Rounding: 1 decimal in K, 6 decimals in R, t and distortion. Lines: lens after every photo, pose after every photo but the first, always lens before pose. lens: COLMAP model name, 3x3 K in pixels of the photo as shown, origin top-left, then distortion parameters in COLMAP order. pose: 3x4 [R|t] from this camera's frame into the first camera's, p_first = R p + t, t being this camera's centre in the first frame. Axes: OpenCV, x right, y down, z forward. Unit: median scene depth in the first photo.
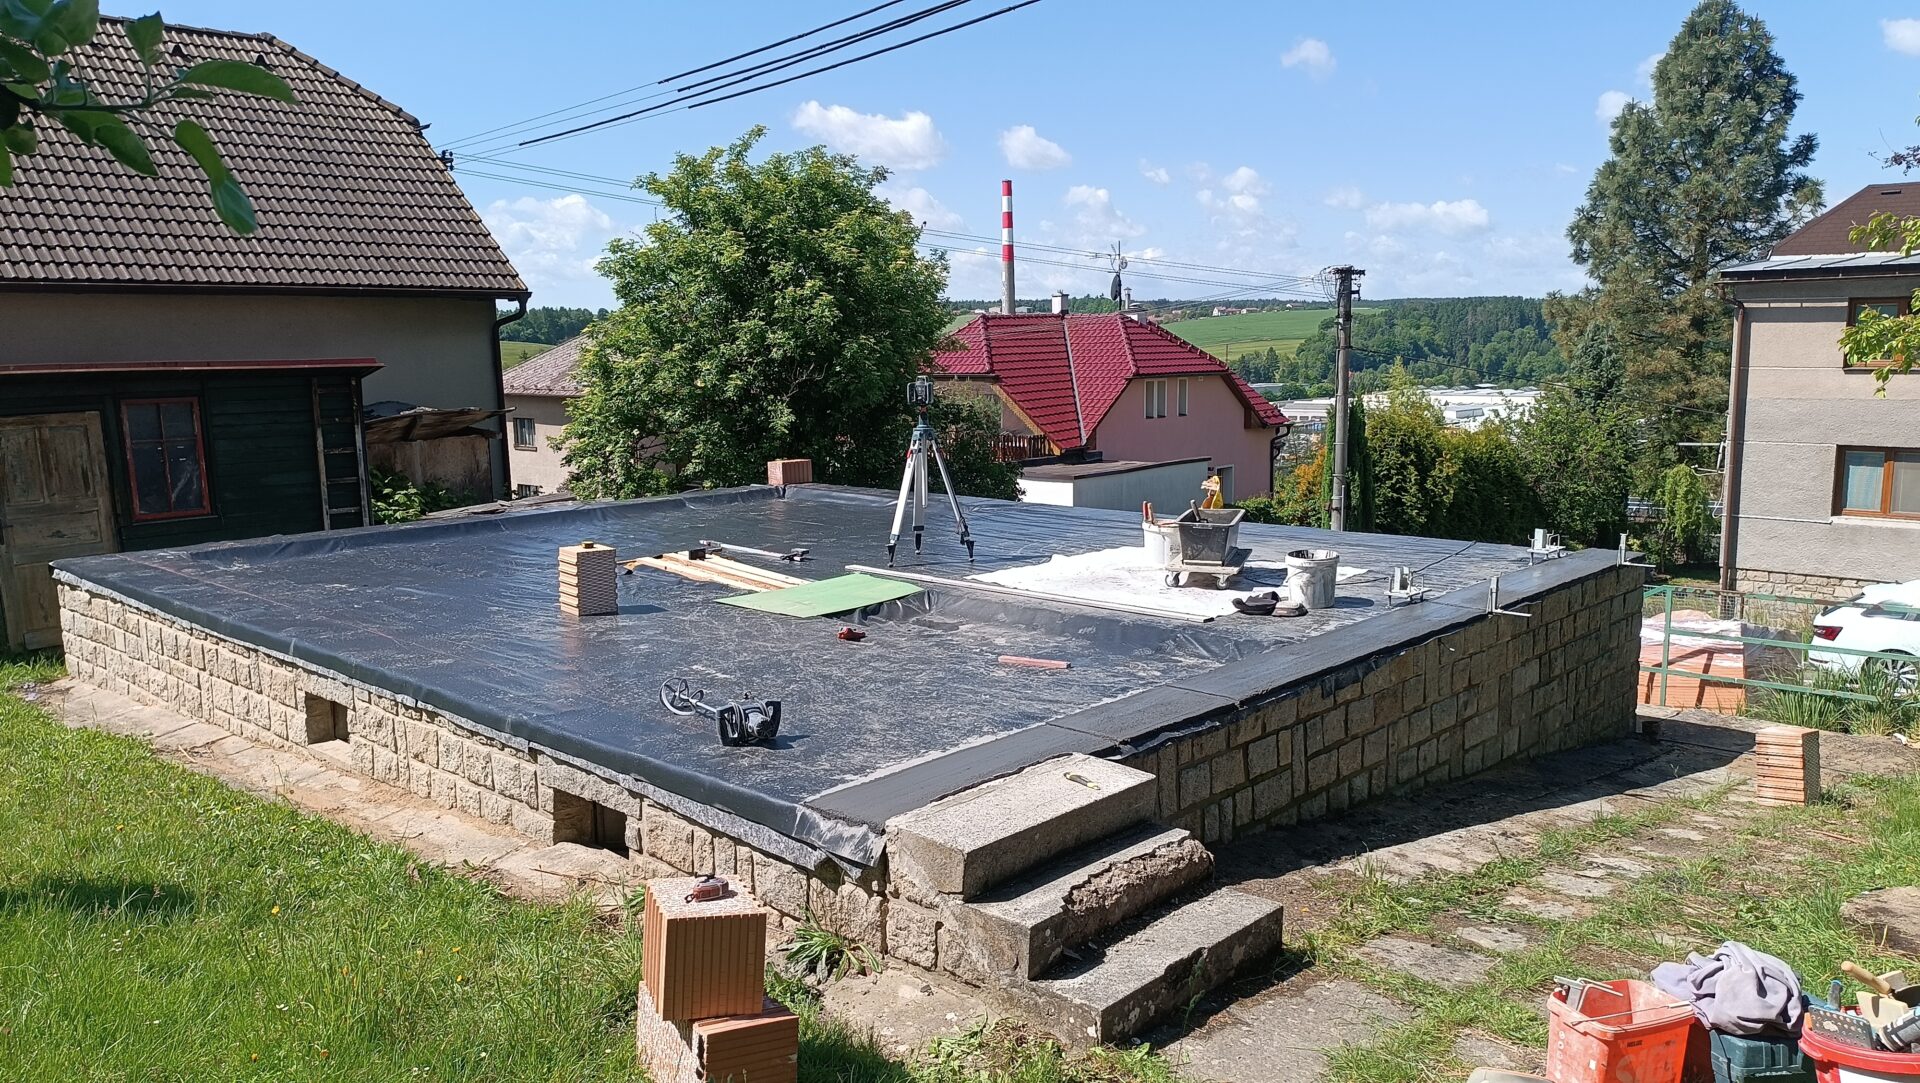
lens RADIAL K [[1379.0, 0, 958.5], [0, 1379.0, 547.0], [0, 0, 1]] dist [0.052356, -0.076384]
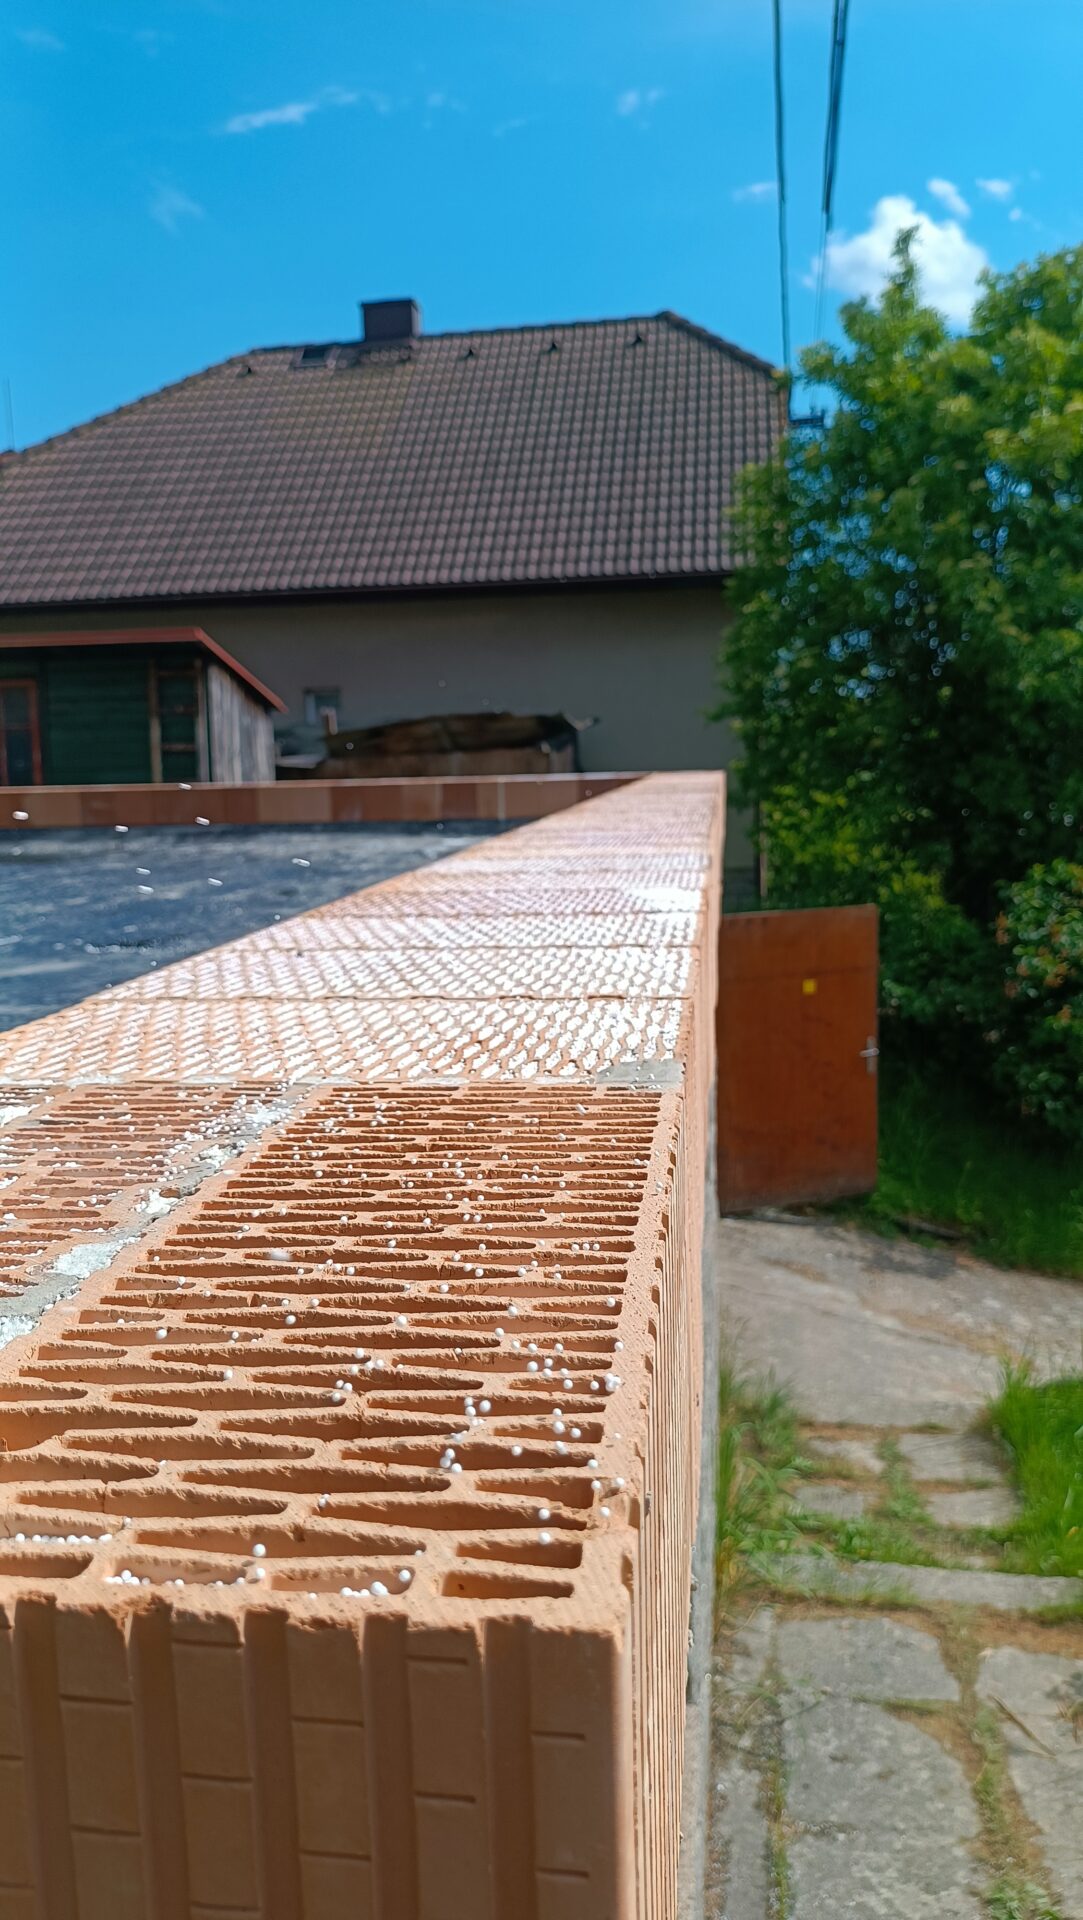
lens RADIAL K [[1379.0, 0, 535.0], [0, 1379.0, 965.4], [0, 0, 1]] dist [0.052356, -0.076384]
pose [[0.576139, 0.124832, -0.807763, 0.225877], [-0.102894, 0.991483, 0.079835, -0.016902], [0.810850, 0.037118, 0.584076, 0.427903]]
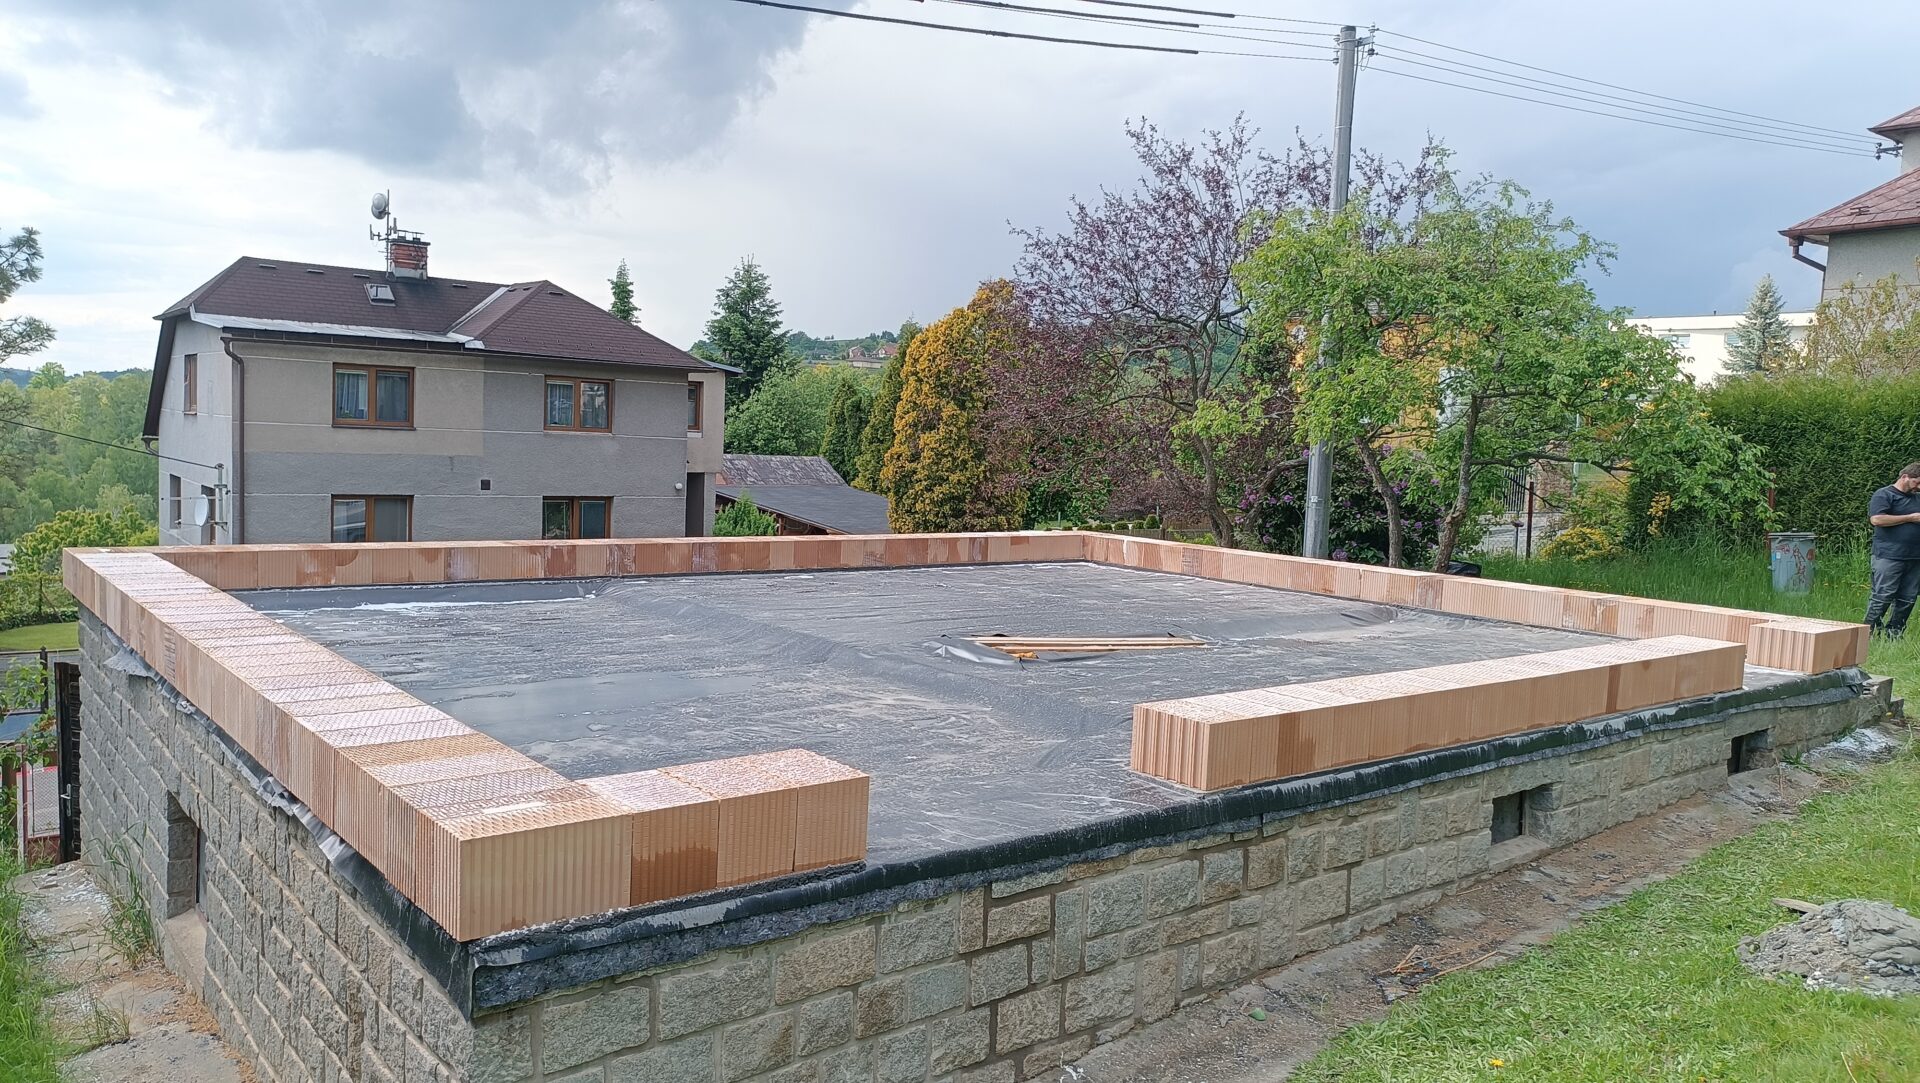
lens RADIAL K [[1379.0, 0, 977.9], [0, 1379.0, 545.8], [0, 0, 1]] dist [0.052356, -0.076384]
pose [[0.120357, -0.061456, 0.990827, -0.447218], [0.100894, 0.993671, 0.049377, -0.040468], [-0.987590, 0.094025, 0.125796, 0.400570]]
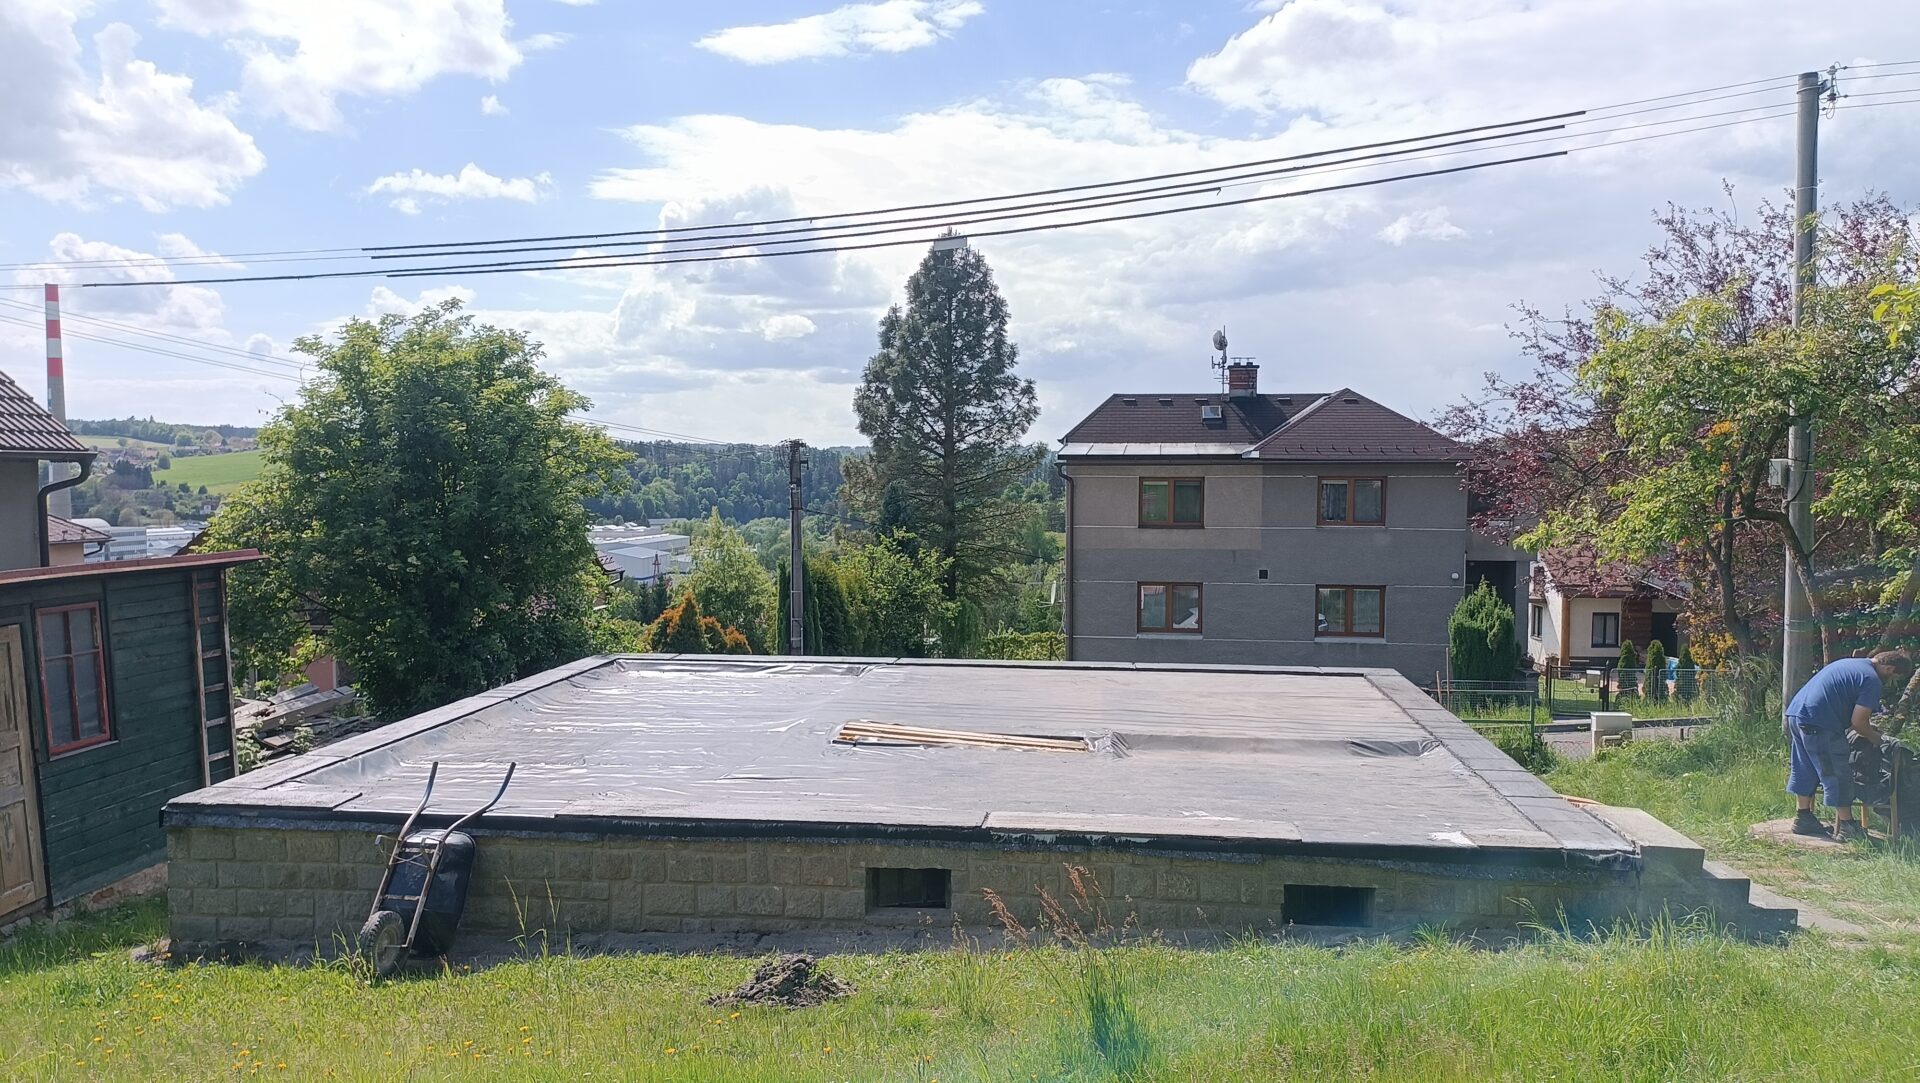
lens RADIAL K [[1379.0, 0, 972.3], [0, 1379.0, 558.1], [0, 0, 1]] dist [0.052356, -0.076384]
pose [[0.796918, -0.019224, 0.603781, -0.364696], [0.072300, 0.995344, -0.063736, -0.024119], [-0.599745, 0.094445, 0.794598, 0.007753]]
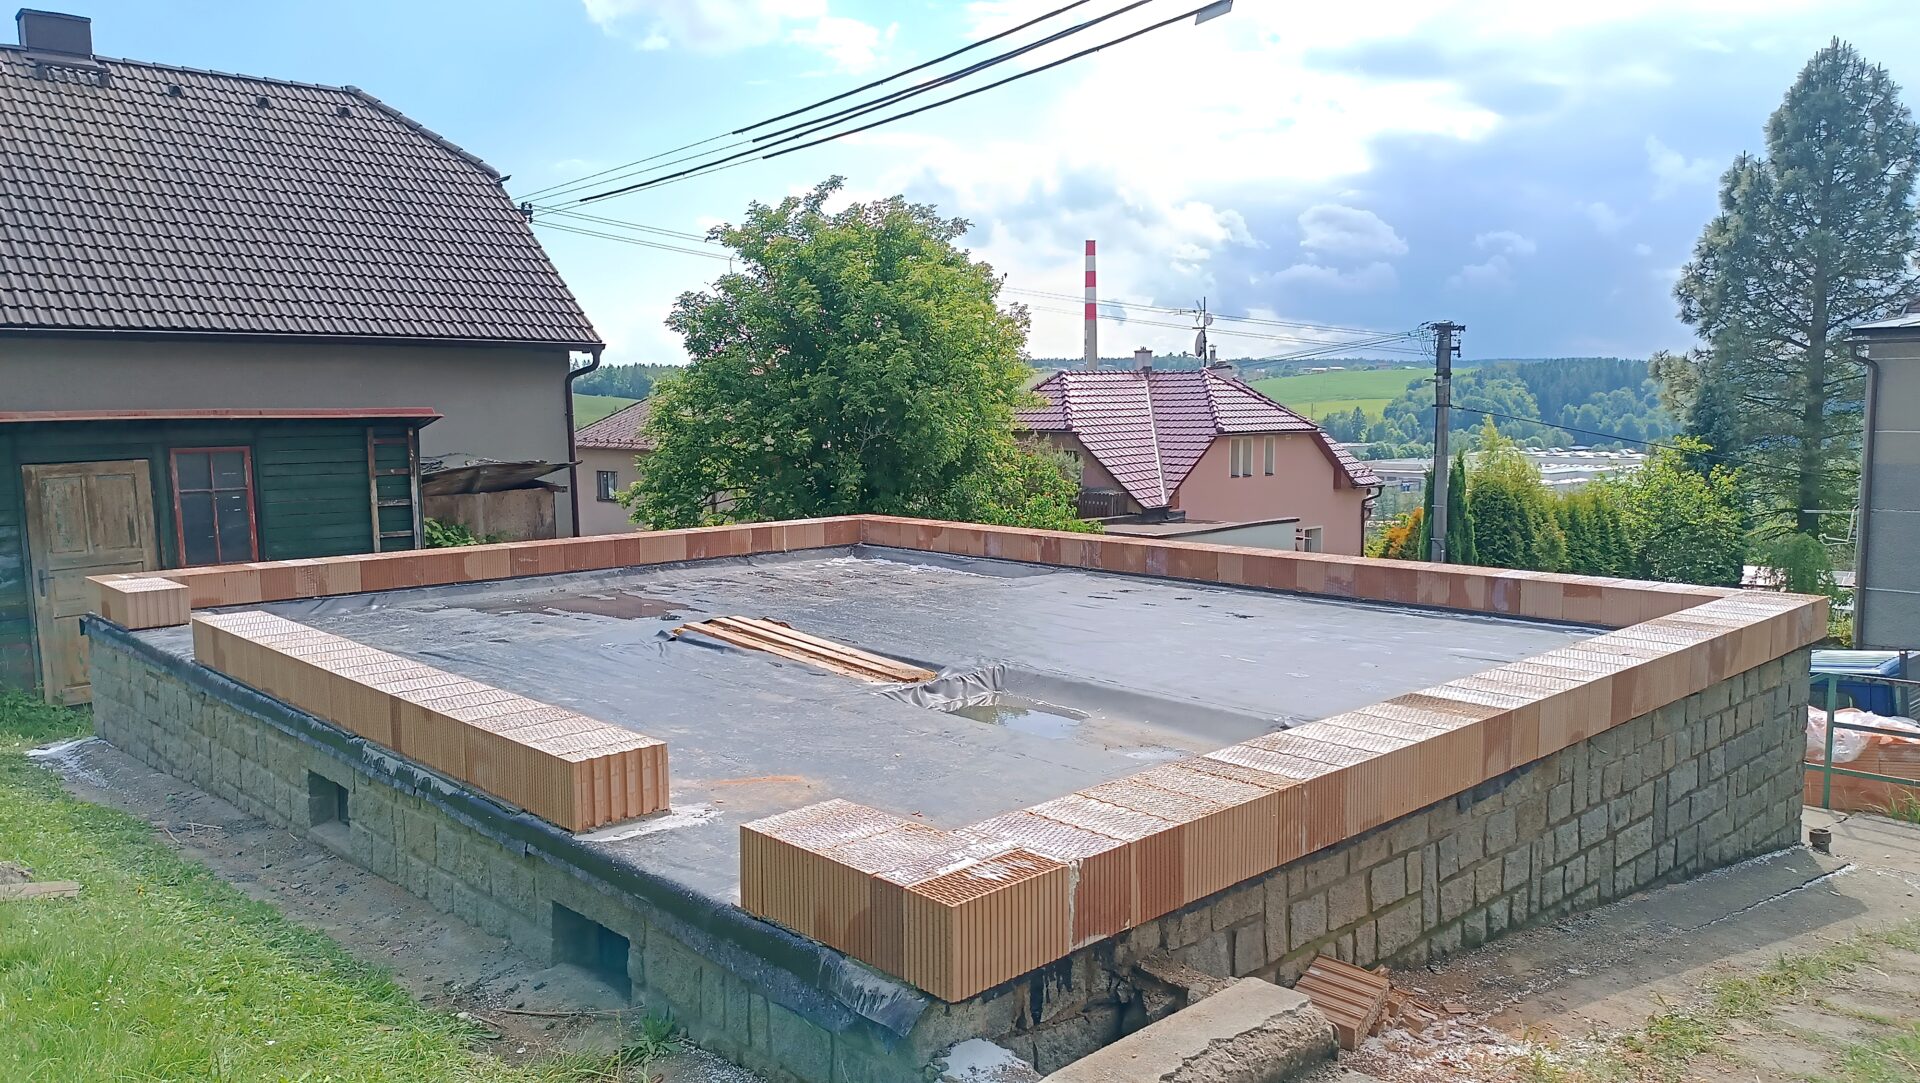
lens RADIAL K [[1379.0, 0, 955.3], [0, 1379.0, 542.0], [0, 0, 1]] dist [0.052356, -0.076384]
pose [[0.998119, 0.013470, -0.059803, 0.001586], [-0.016100, 0.998914, -0.043714, -0.003897], [0.059149, 0.044595, 0.997253, 0.037551]]
